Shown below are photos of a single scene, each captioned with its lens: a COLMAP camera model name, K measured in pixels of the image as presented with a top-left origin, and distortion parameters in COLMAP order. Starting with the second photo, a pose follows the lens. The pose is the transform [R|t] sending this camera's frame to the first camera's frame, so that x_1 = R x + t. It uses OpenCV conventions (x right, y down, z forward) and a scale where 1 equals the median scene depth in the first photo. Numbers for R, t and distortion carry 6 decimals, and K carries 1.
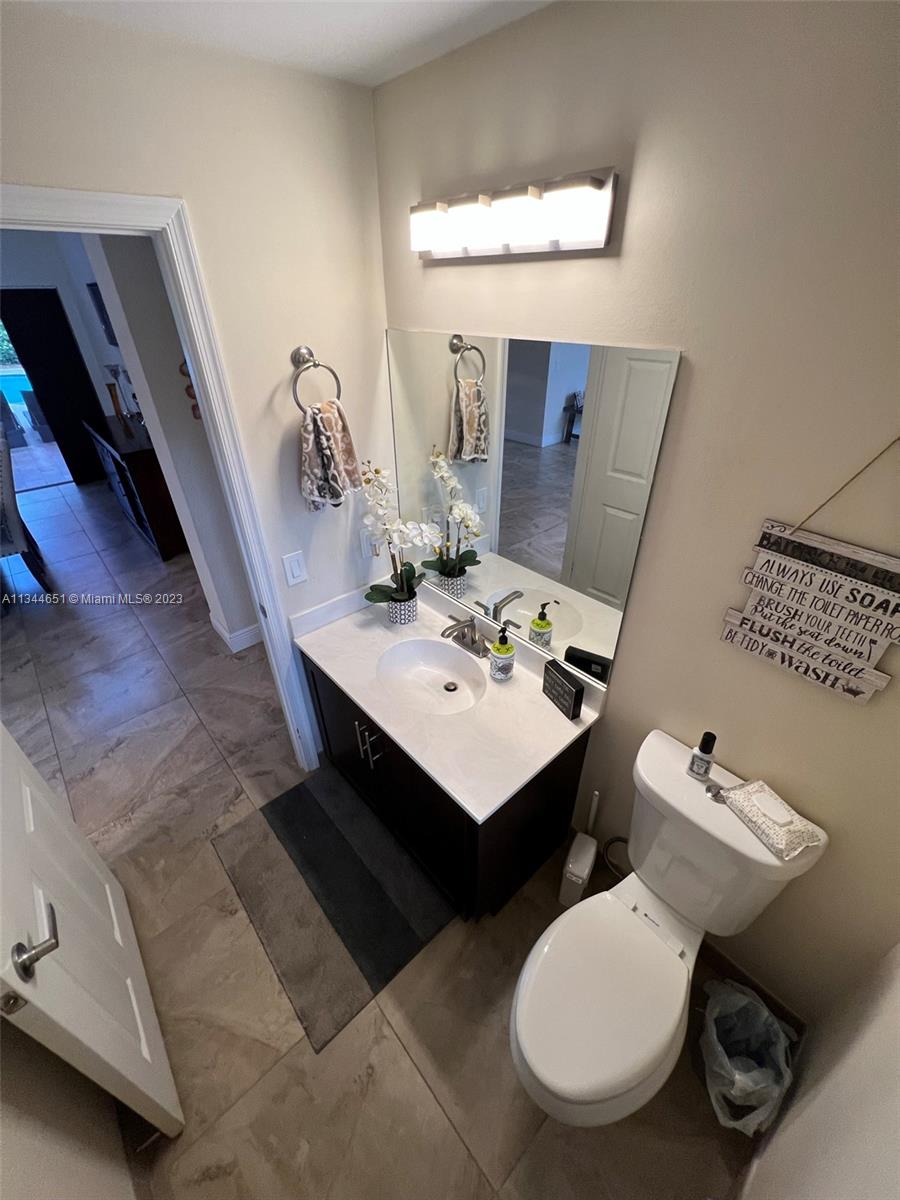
lens RADIAL K [[481.3, 0, 451.7], [0, 481.3, 602.3], [0, 0, 1]] dist [-0.001410, 0.000507]
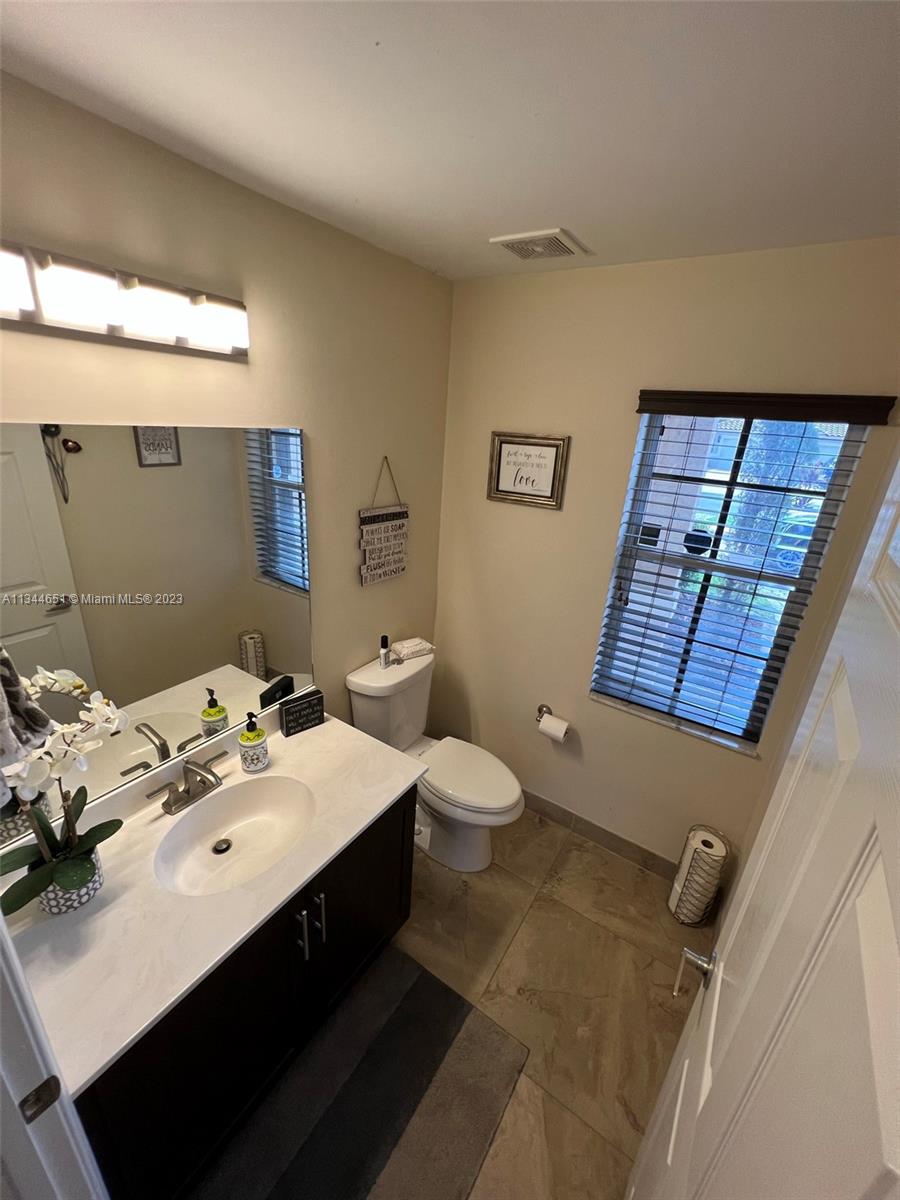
lens RADIAL K [[481.3, 0, 451.5], [0, 481.3, 595.9], [0, 0, 1]] dist [-0.001410, 0.000507]
pose [[-0.245568, -0.357948, 0.900871, -1.125560], [0.468332, 0.769865, 0.433557, -0.517528], [-0.848741, 0.528375, -0.021416, 0.852114]]
